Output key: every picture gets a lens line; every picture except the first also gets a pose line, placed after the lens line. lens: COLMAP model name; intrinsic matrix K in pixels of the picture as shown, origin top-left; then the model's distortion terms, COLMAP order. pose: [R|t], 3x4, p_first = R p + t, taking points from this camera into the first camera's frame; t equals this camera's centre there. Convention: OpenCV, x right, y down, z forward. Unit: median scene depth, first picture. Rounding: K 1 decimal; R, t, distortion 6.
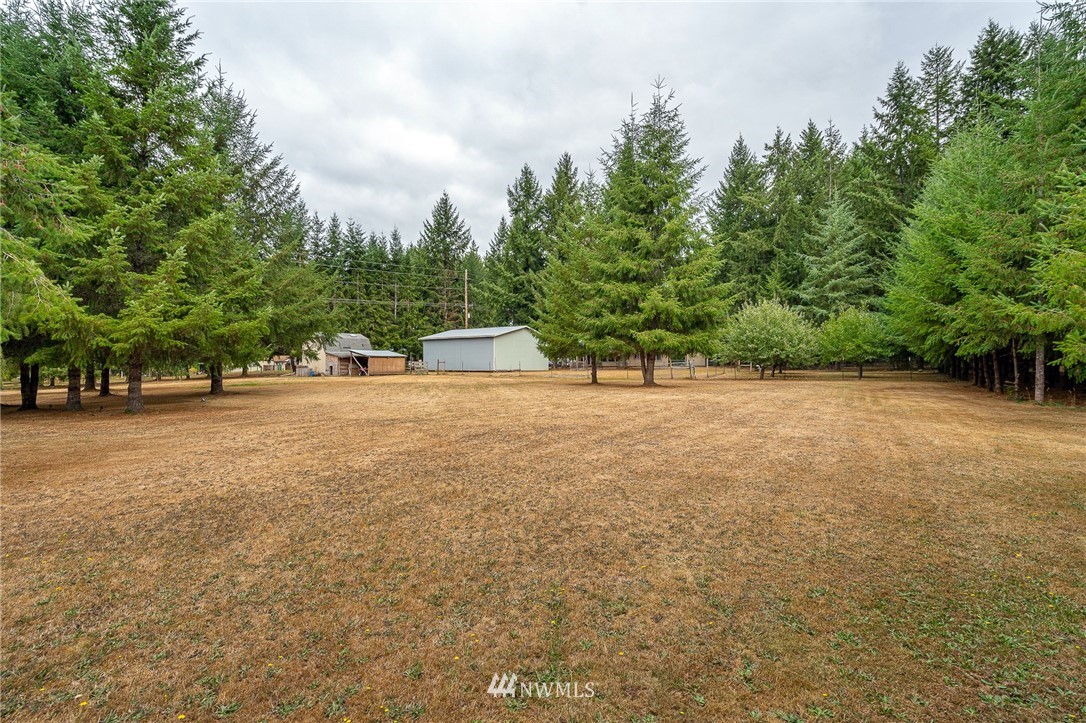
lens RADIAL K [[495.2, 0, 546.9], [0, 495.2, 357.6], [0, 0, 1]] dist [-0.001609, 0.000517]
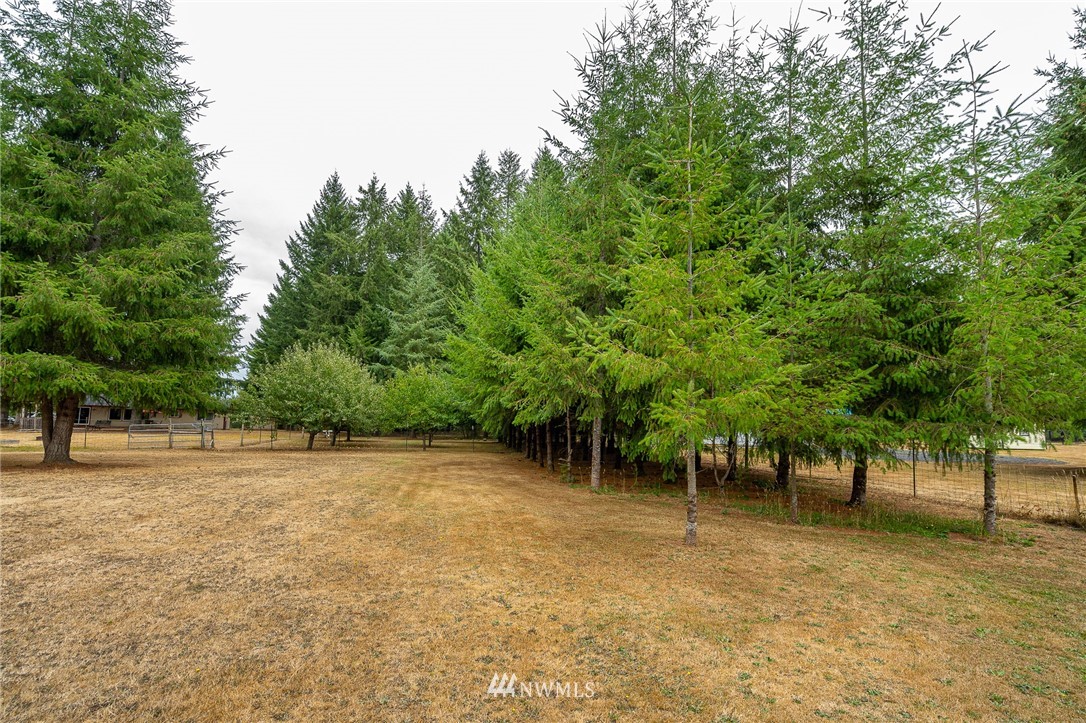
lens RADIAL K [[513.9, 0, 539.0], [0, 513.9, 369.5], [0, 0, 1]] dist [-0.003939, -0.000761]
pose [[0.735590, 0.101247, 0.669818, 0.109499], [-0.033080, 0.992957, -0.113763, 0.000118], [-0.676619, 0.061525, 0.733759, 0.133623]]
